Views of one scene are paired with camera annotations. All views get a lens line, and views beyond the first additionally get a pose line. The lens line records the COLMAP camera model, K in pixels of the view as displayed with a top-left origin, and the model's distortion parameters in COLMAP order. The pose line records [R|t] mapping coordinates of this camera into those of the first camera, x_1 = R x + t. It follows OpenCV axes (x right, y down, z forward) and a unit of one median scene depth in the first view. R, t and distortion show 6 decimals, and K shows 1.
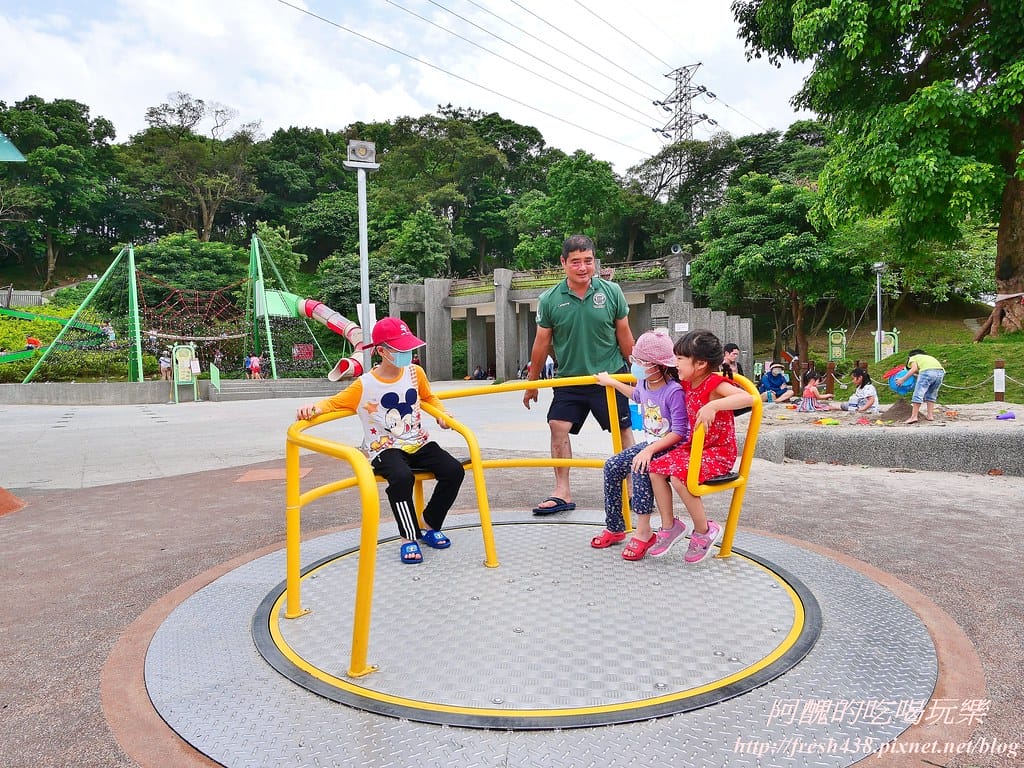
lens RADIAL K [[819.9, 0, 512.0], [0, 819.9, 384.0], [0, 0, 1]] dist [0.008033, 0.003882]
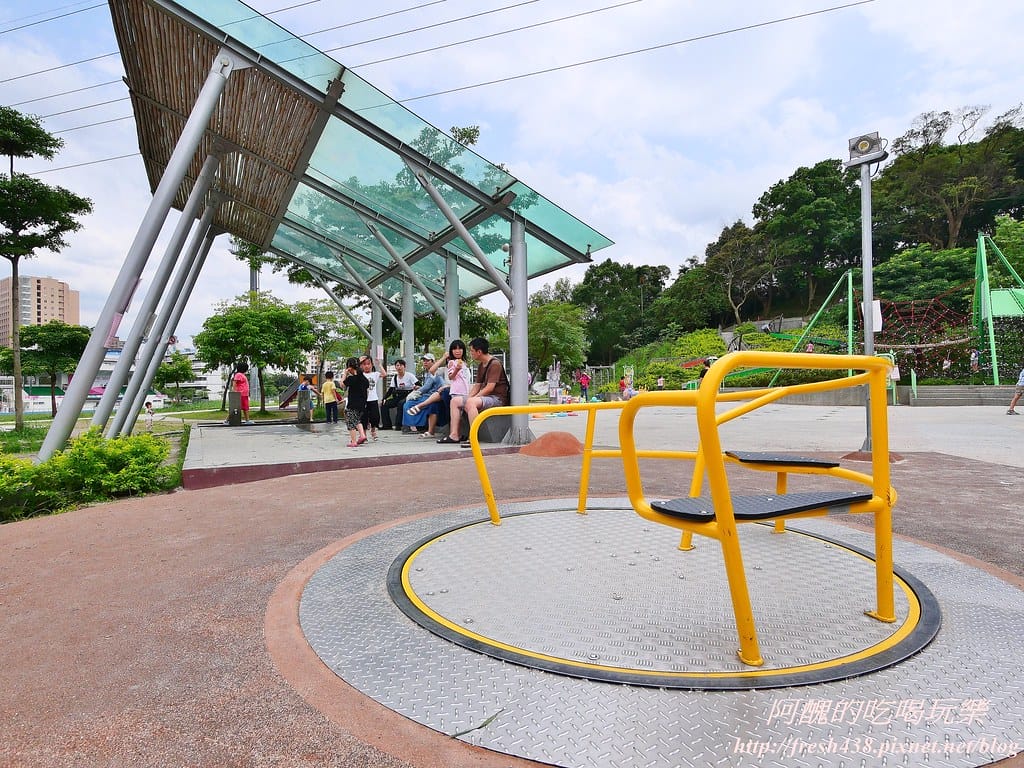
lens RADIAL K [[819.9, 0, 512.0], [0, 819.9, 384.0], [0, 0, 1]] dist [0.008033, 0.003882]
pose [[0.140771, 0.002423, -0.990039, 0.583647], [0.001511, 0.999995, 0.002662, -0.010033], [0.990041, -0.001871, 0.140766, 0.329684]]
